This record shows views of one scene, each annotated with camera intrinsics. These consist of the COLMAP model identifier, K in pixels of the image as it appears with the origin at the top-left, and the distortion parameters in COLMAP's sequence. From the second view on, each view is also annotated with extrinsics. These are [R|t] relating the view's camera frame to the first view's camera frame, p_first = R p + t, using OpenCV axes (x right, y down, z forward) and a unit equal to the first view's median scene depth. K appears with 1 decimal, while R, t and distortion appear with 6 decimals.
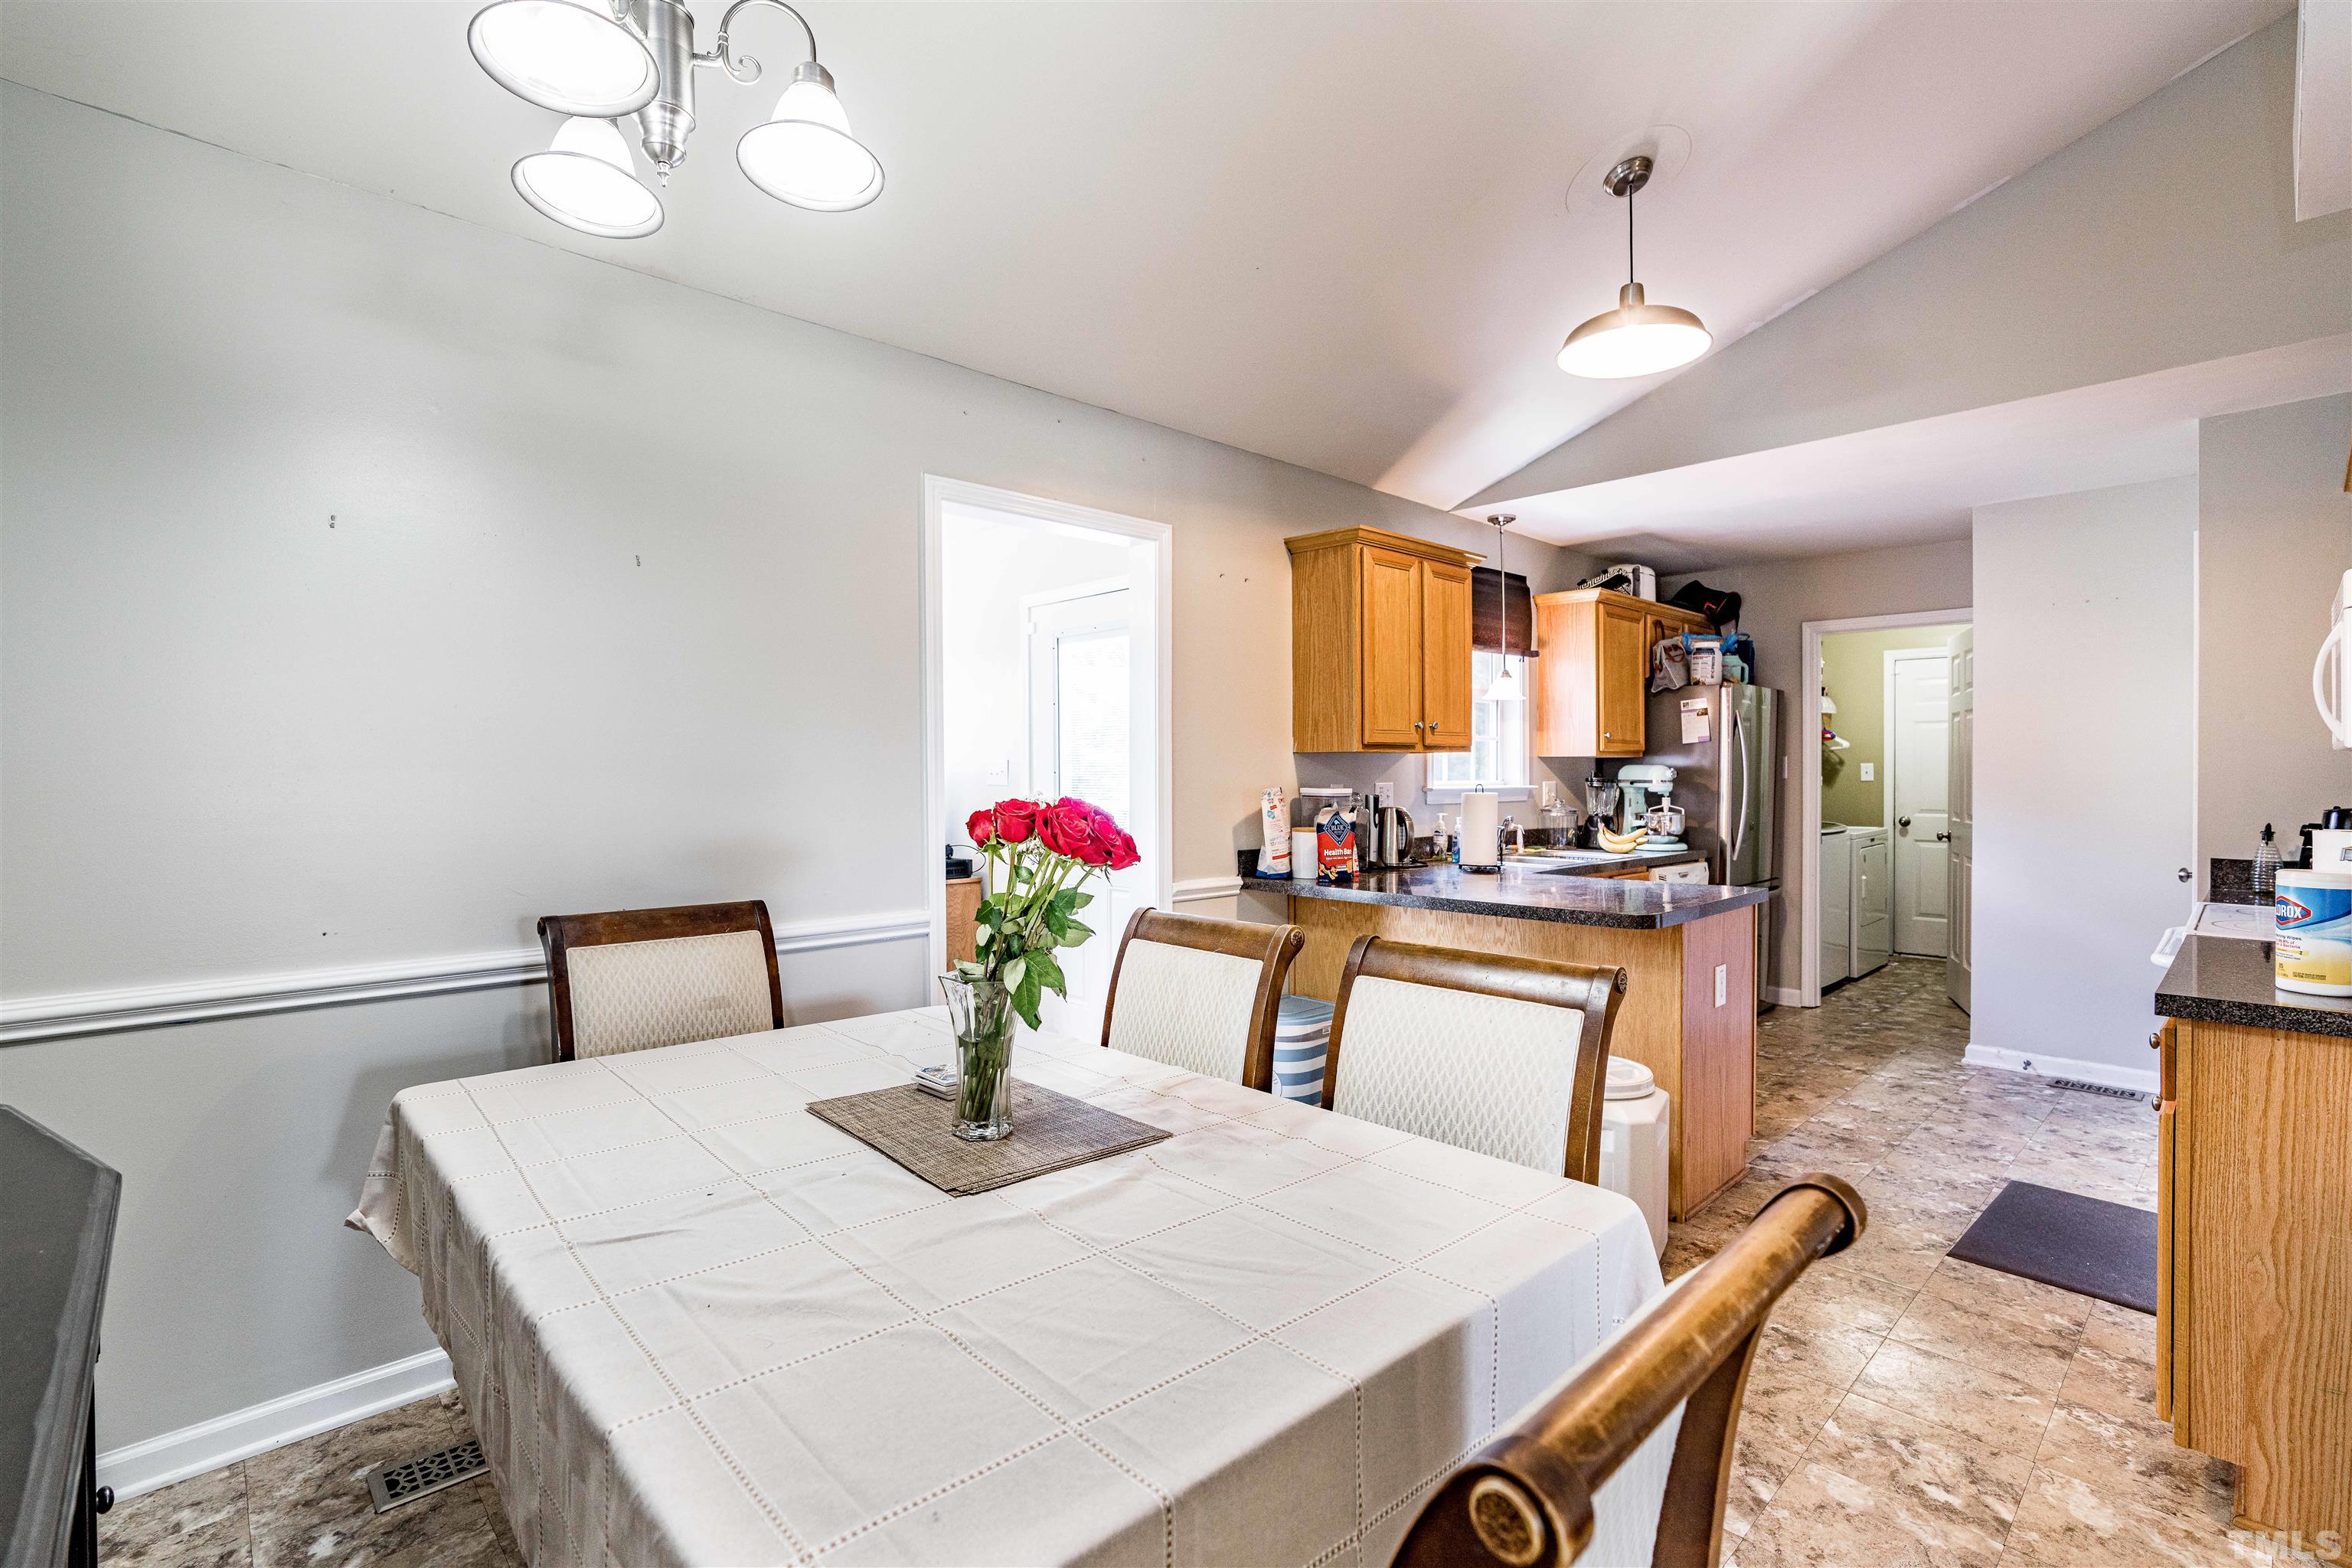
lens RADIAL K [[1071.3, 0, 1176.7], [0, 1071.3, 781.9], [0, 0, 1]] dist [-0.043668, 0.020824]
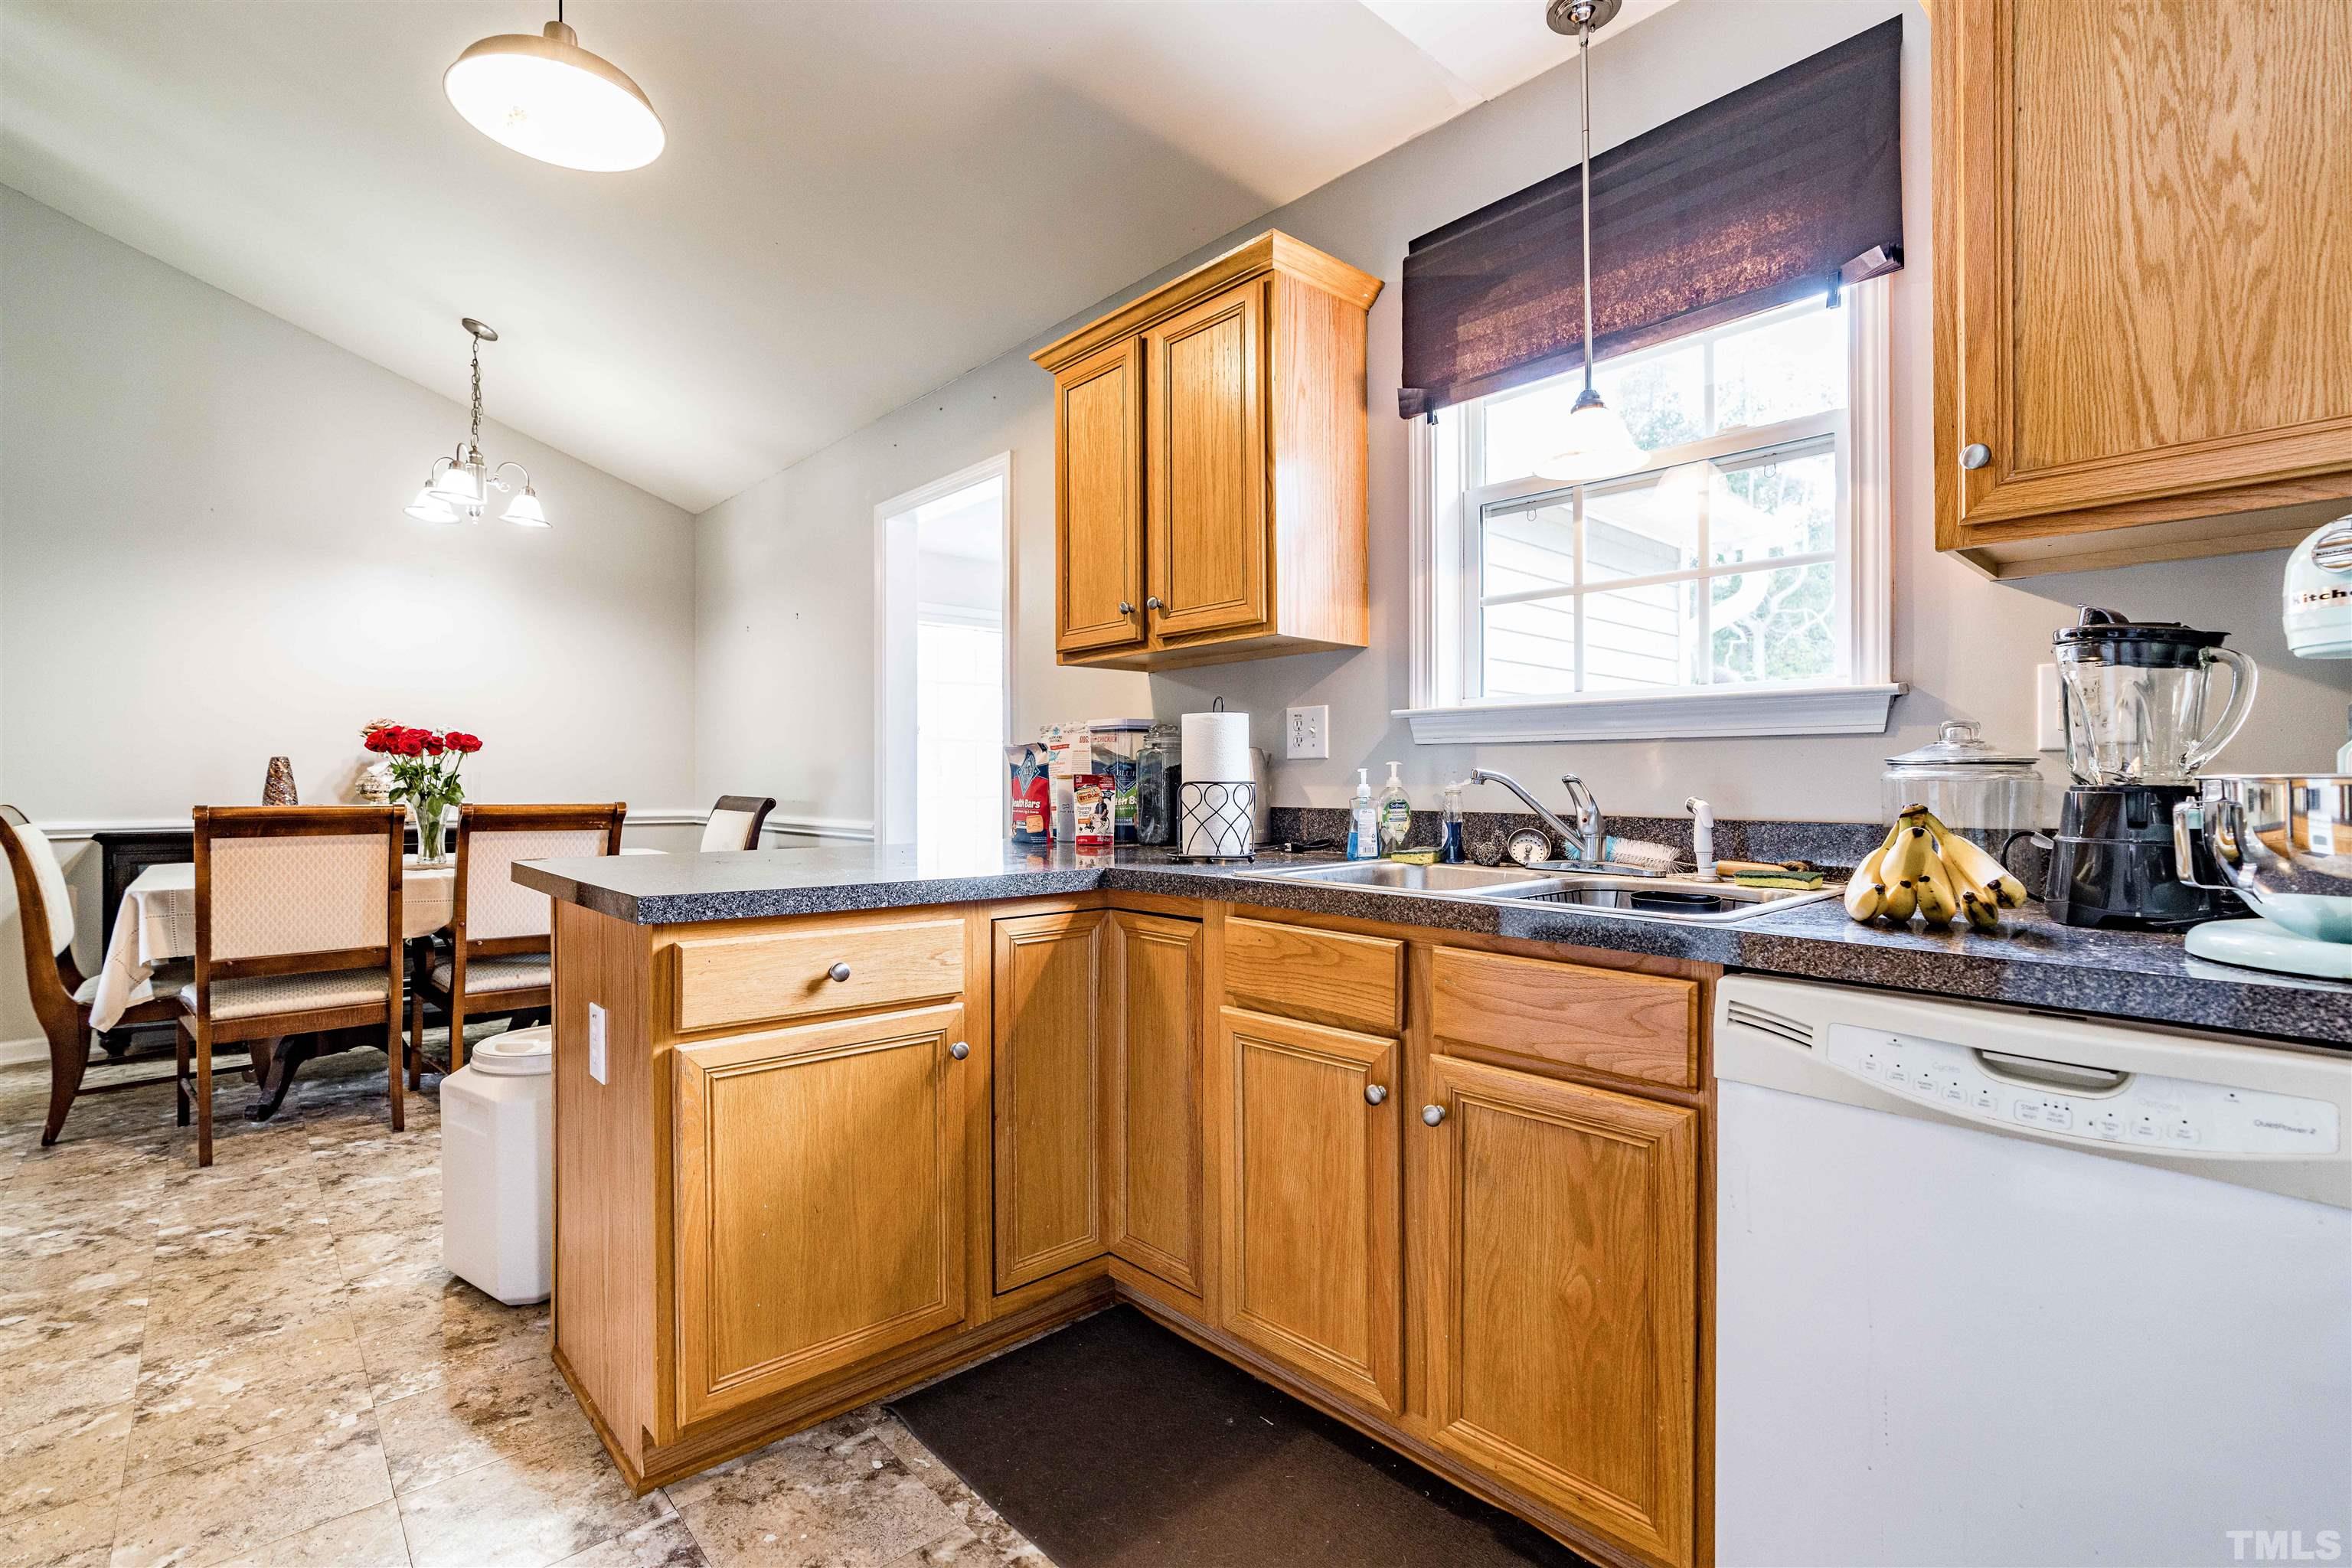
lens RADIAL K [[1071.3, 0, 1176.7], [0, 1071.3, 781.9], [0, 0, 1]] dist [-0.043668, 0.020824]
pose [[-0.019527, 0.006498, -0.999788, 0.792590], [-0.008631, 0.999941, 0.006668, 0.039529], [0.999772, 0.008759, -0.019469, 0.987619]]
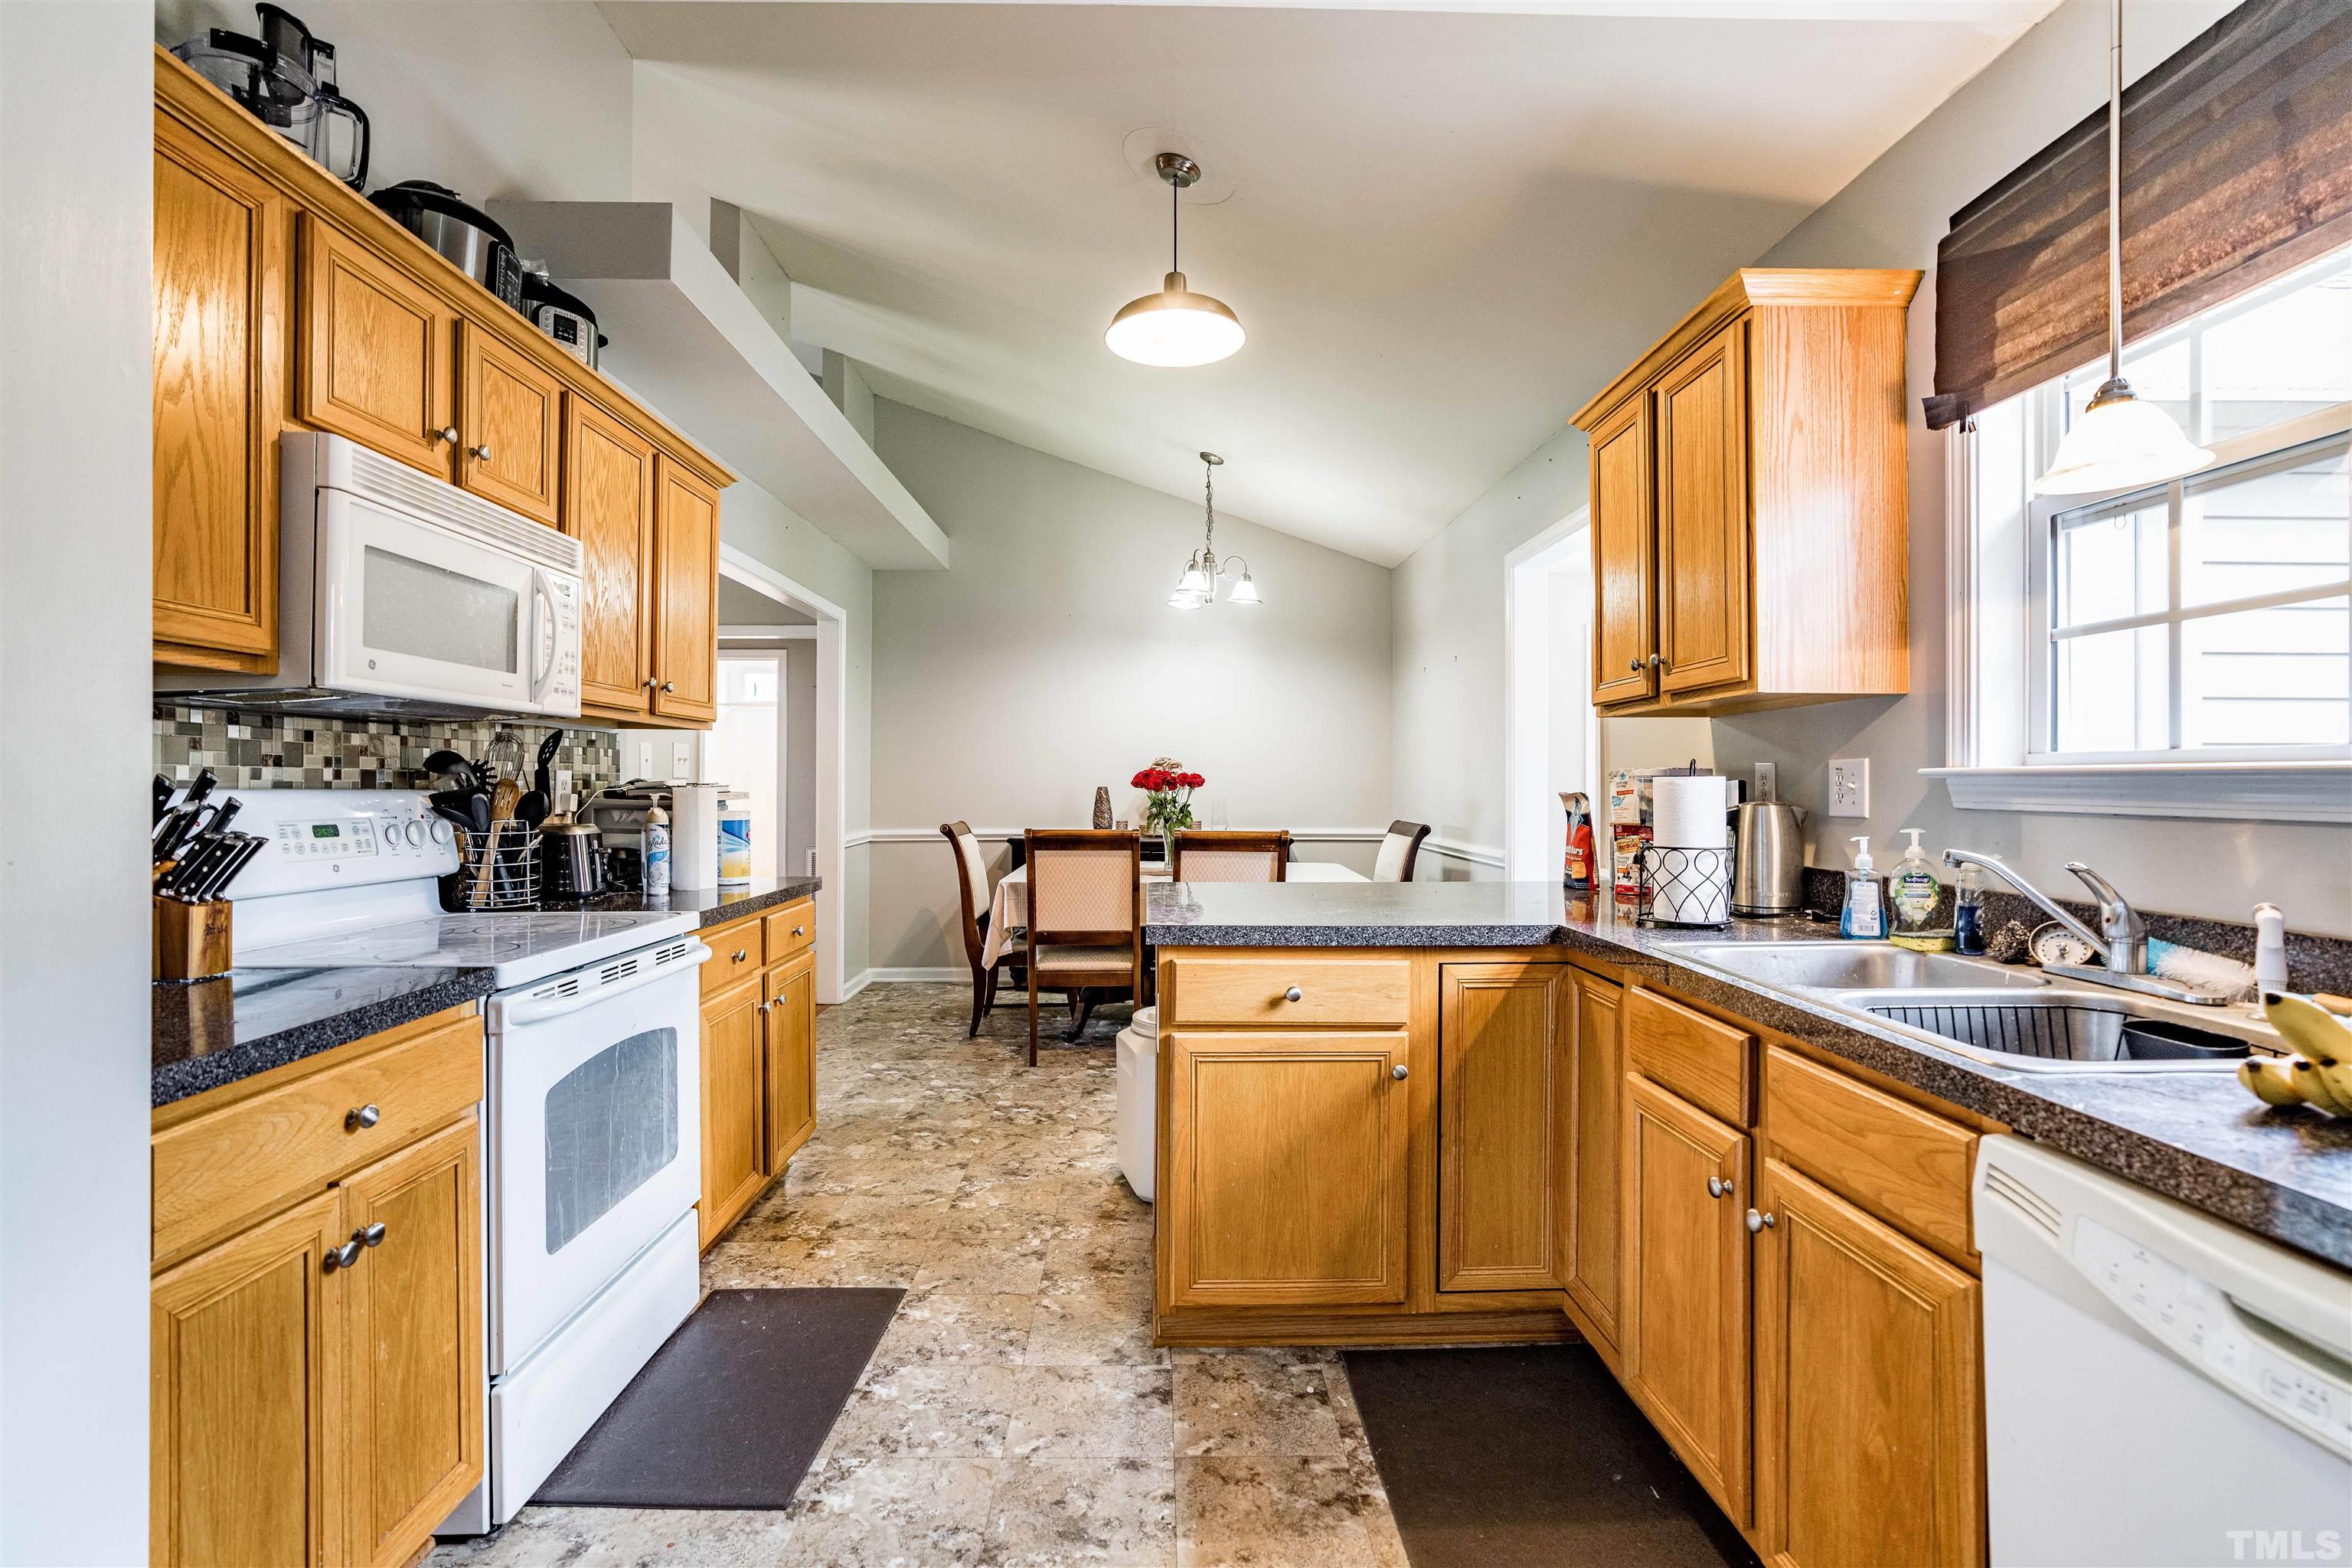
lens RADIAL K [[1071.3, 0, 1176.7], [0, 1071.3, 781.9], [0, 0, 1]] dist [-0.043668, 0.020824]
pose [[-0.667604, 0.003313, -0.744509, 0.812710], [-0.004703, 0.999951, 0.008666, 0.009776], [0.744501, 0.009287, -0.667556, 1.148735]]
